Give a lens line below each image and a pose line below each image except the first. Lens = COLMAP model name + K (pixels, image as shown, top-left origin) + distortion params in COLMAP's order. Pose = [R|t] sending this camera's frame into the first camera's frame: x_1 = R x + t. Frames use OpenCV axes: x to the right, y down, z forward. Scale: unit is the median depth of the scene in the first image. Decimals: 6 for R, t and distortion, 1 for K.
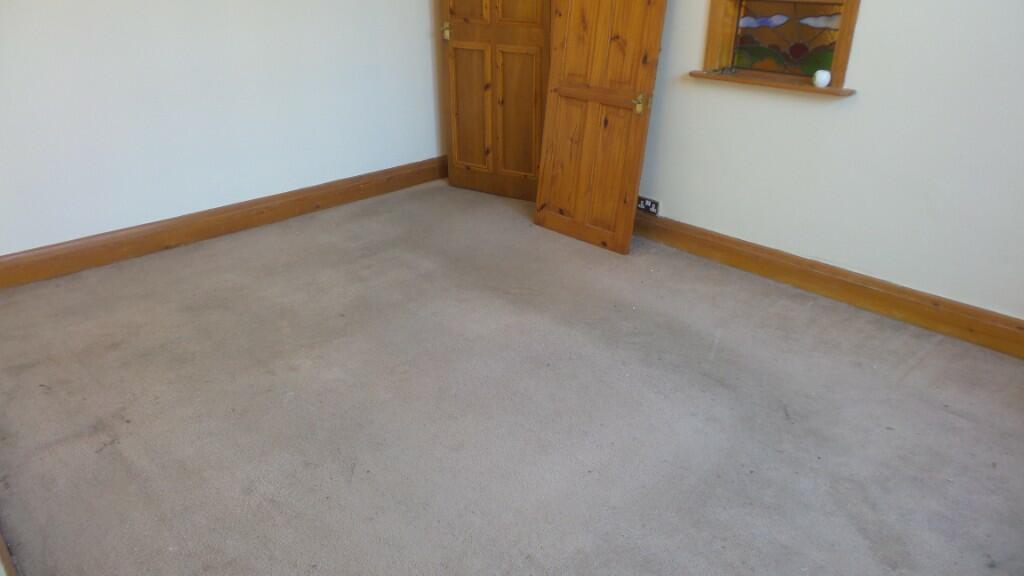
lens RADIAL K [[705.9, 0, 512.0], [0, 705.9, 288.0], [0, 0, 1]] dist [-0.002010, -0.004556]
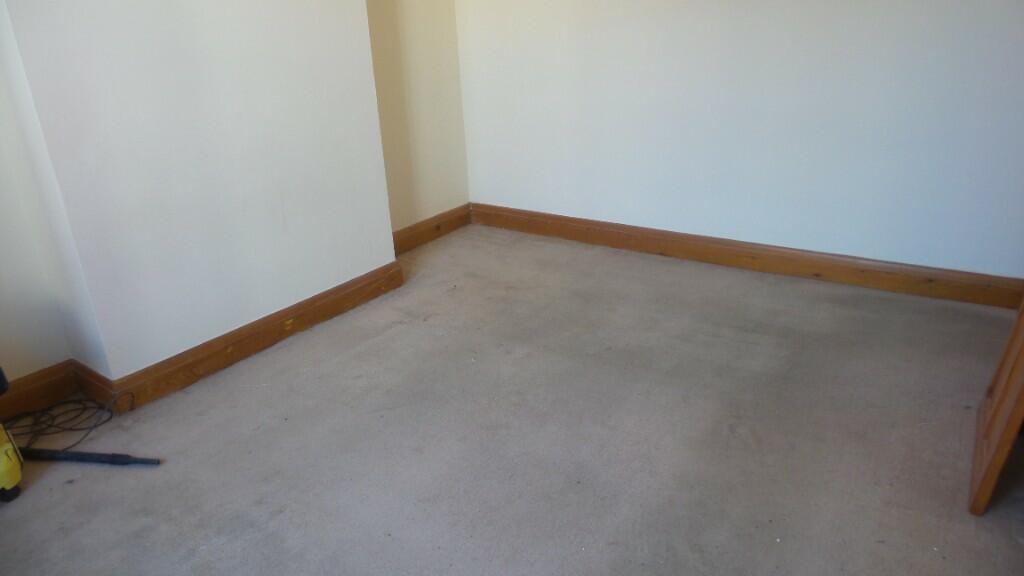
lens RADIAL K [[705.9, 0, 512.0], [0, 705.9, 288.0], [0, 0, 1]] dist [-0.002010, -0.004556]
pose [[0.164960, 0.346338, -0.923492, 0.576761], [-0.370361, 0.889551, 0.267453, -0.231428], [0.914123, 0.297907, 0.275010, 0.479377]]
